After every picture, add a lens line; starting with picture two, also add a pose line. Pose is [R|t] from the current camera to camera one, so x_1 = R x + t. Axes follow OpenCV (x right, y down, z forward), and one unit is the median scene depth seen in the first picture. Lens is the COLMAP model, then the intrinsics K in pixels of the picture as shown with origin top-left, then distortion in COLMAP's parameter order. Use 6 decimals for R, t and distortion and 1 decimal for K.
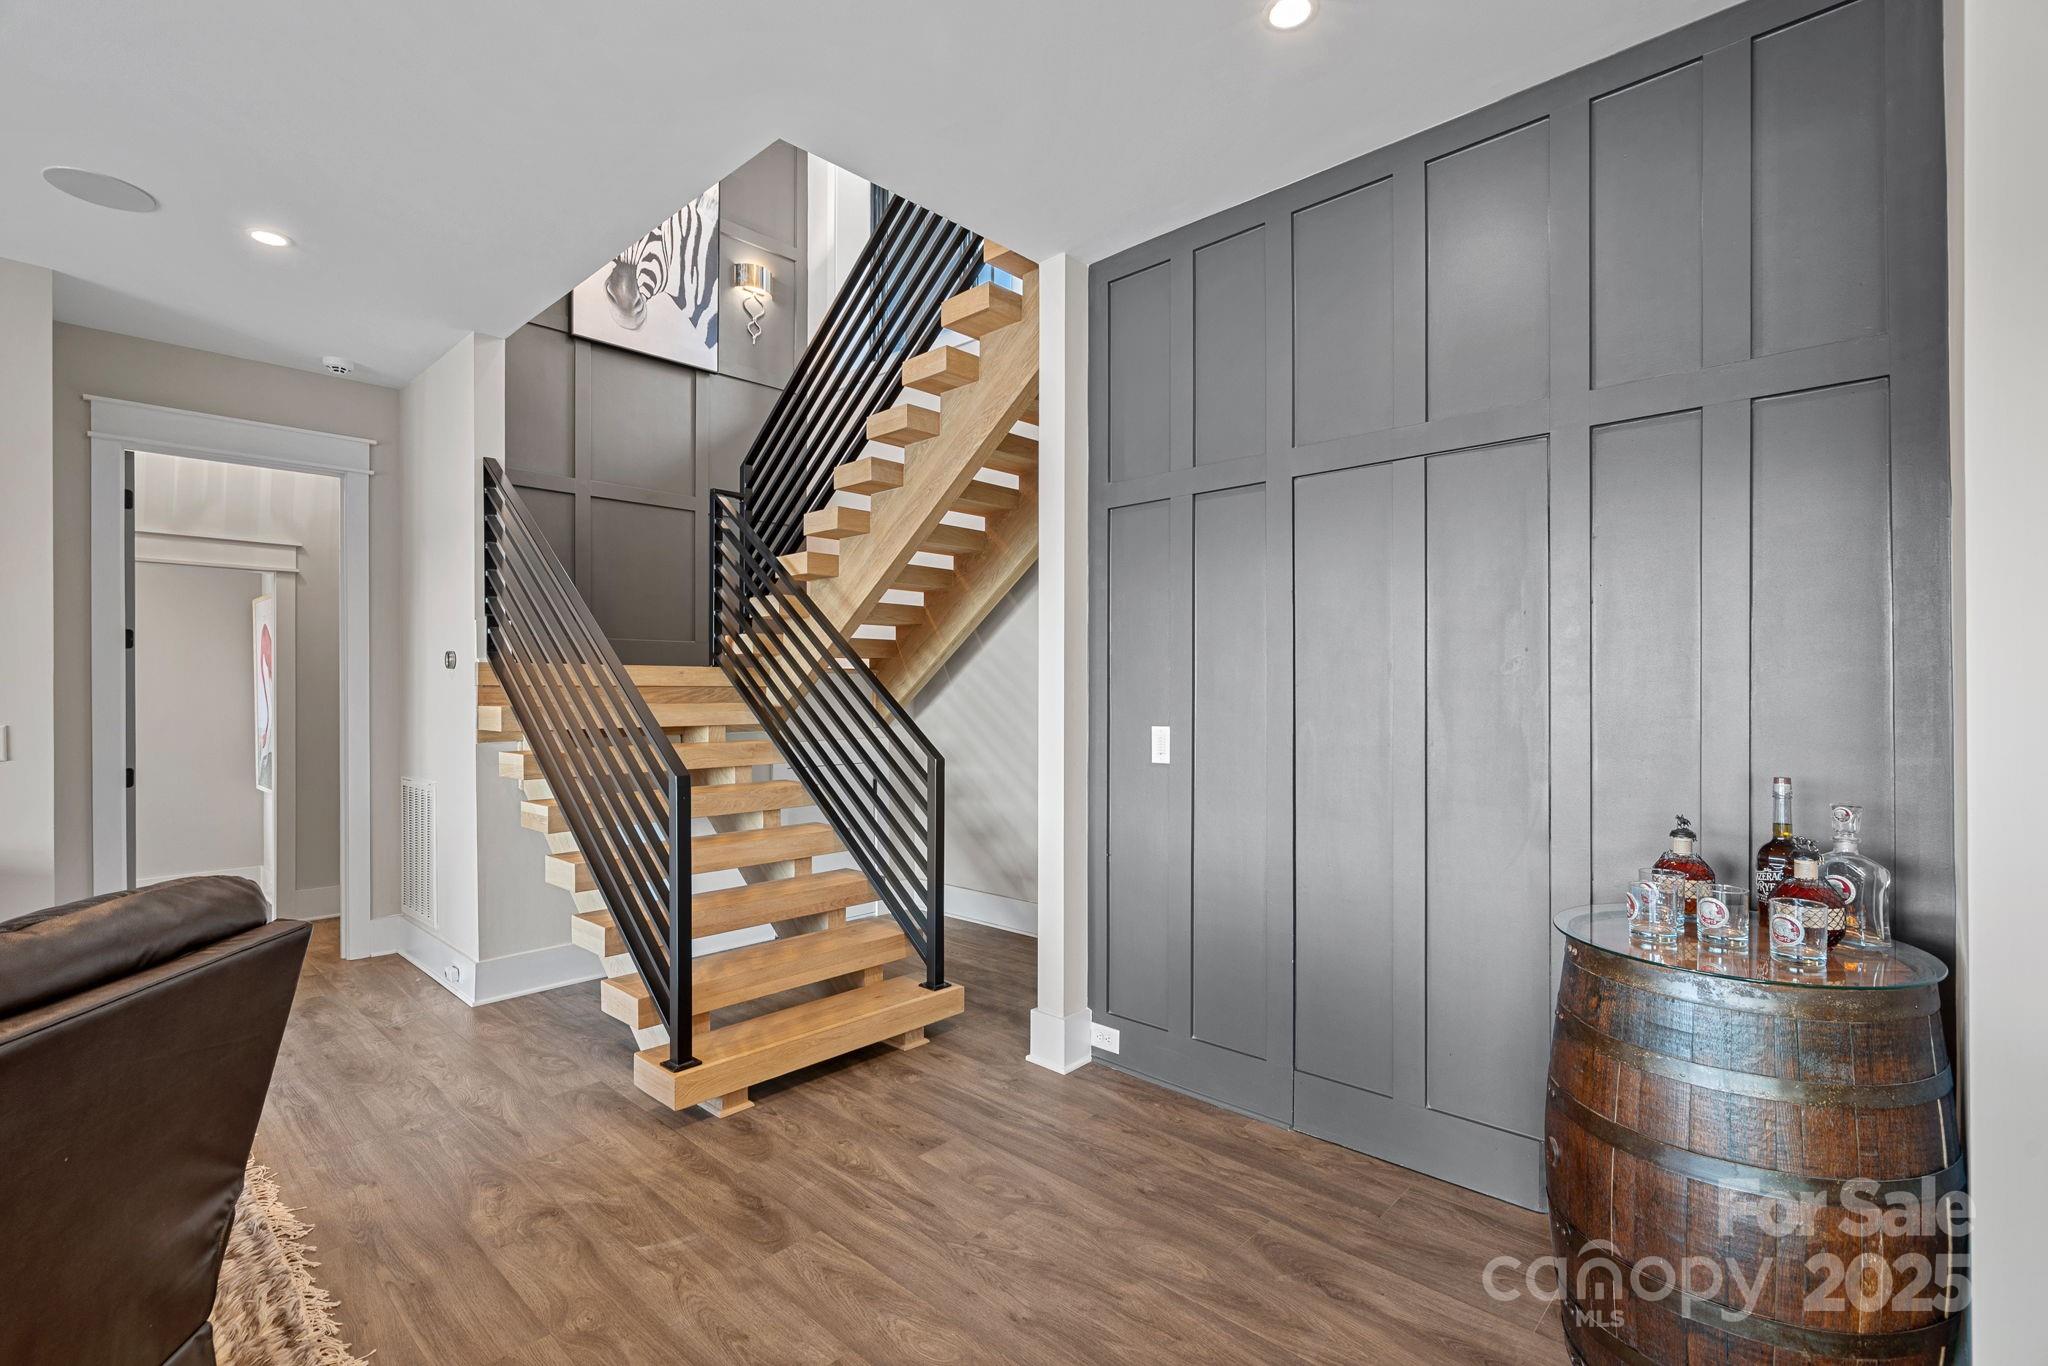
lens RADIAL K [[929.6, 0, 1026.4], [0, 929.6, 687.1], [0, 0, 1]] dist [-0.003168, -0.000416]
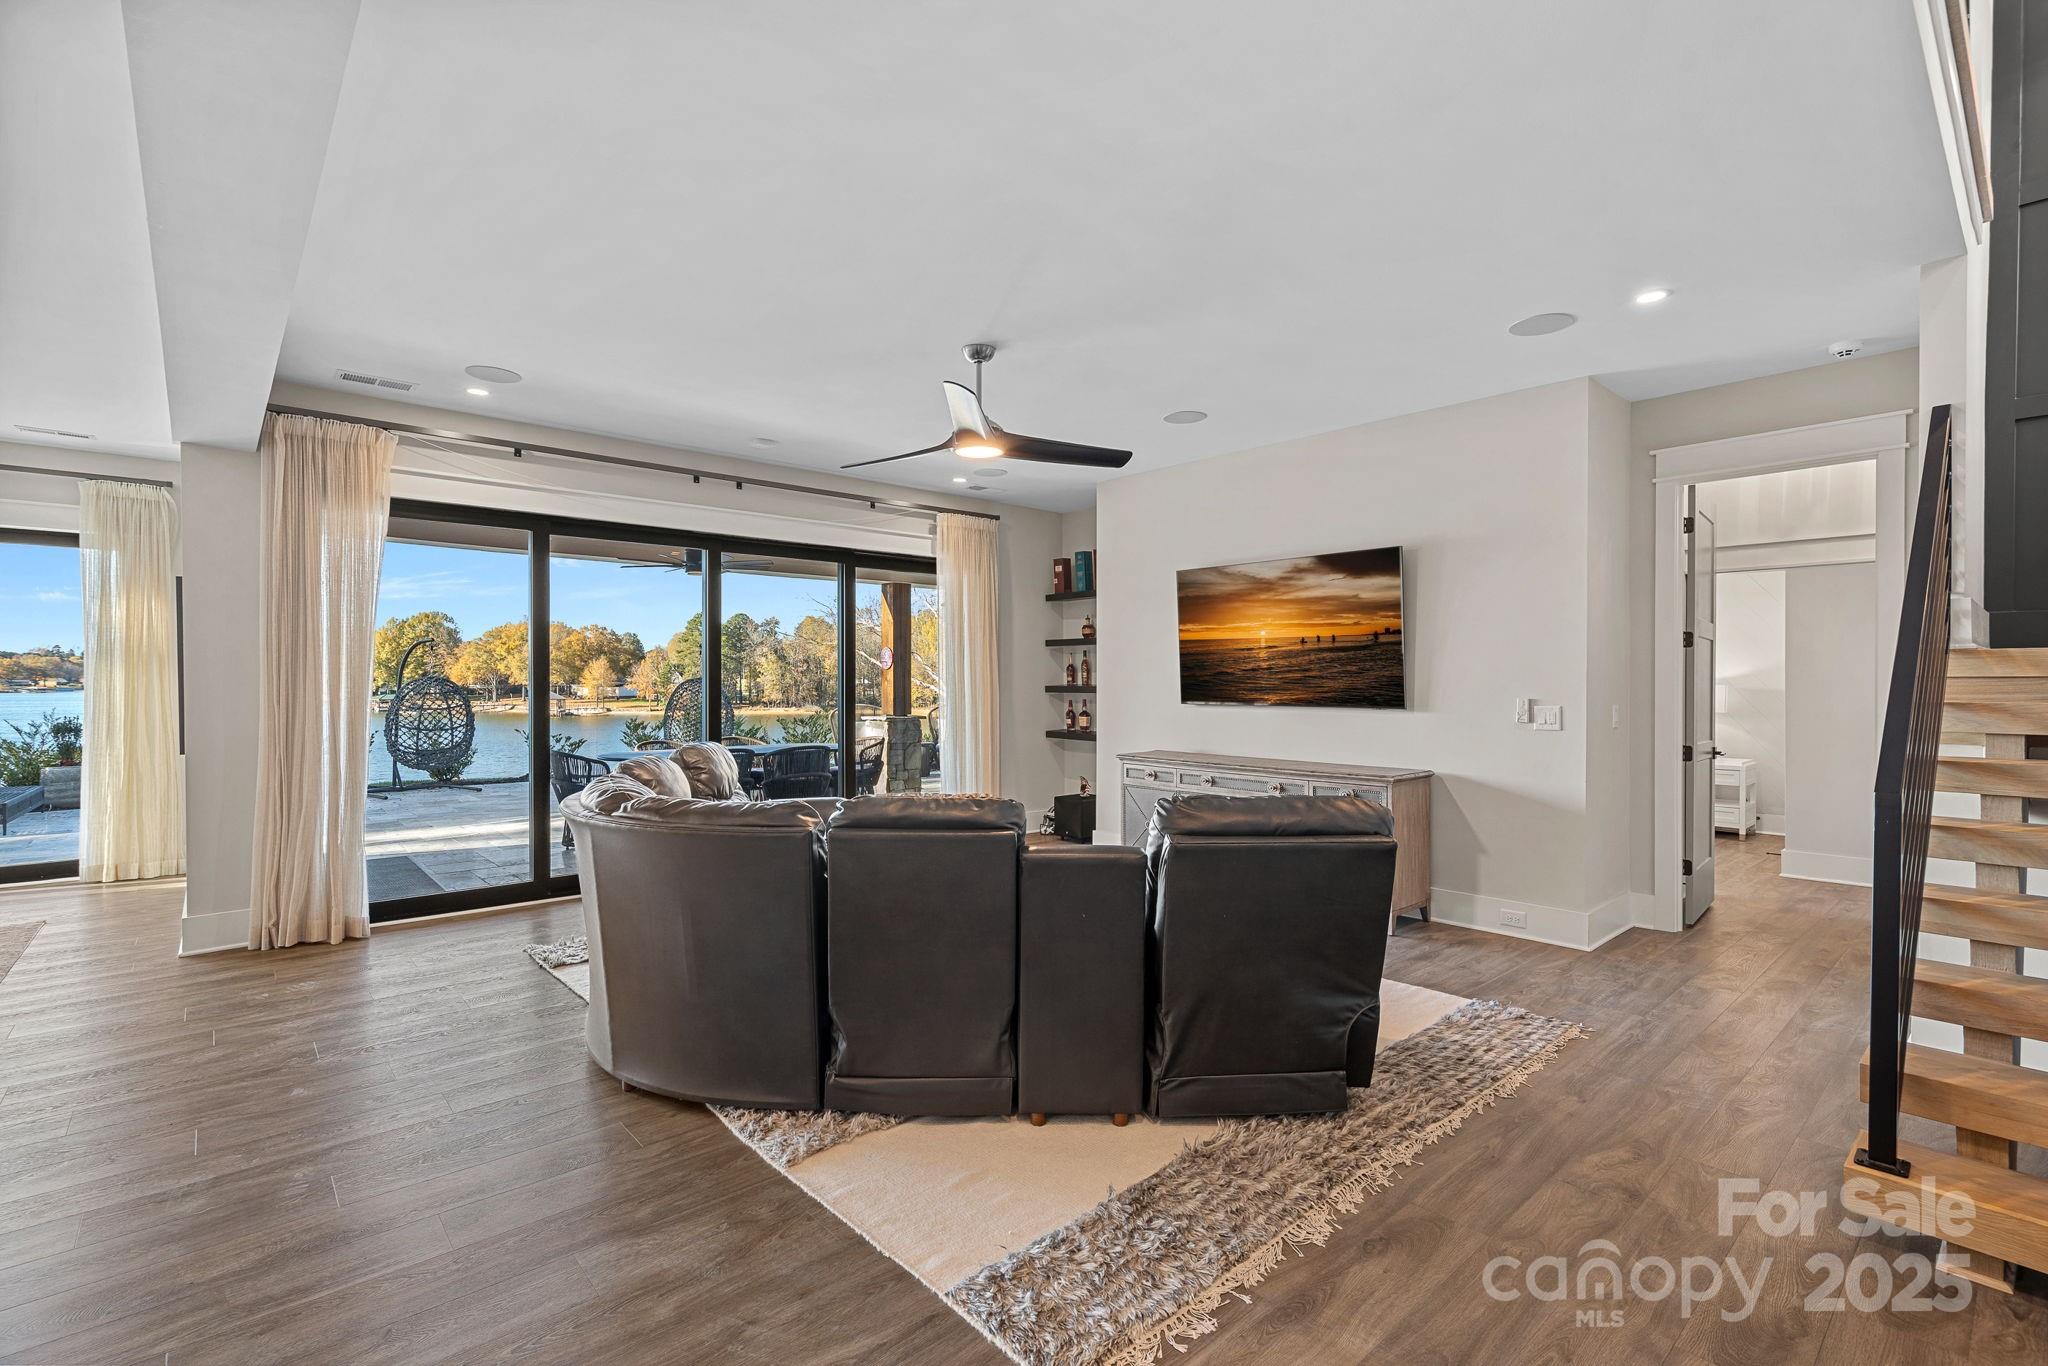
lens RADIAL K [[929.6, 0, 1026.4], [0, 929.6, 687.1], [0, 0, 1]] dist [-0.003168, -0.000416]
pose [[-0.095003, 0.010069, -0.995426, 0.313838], [0.002941, 0.999947, 0.009834, -0.003953], [0.995473, -0.001993, -0.095028, 0.237112]]
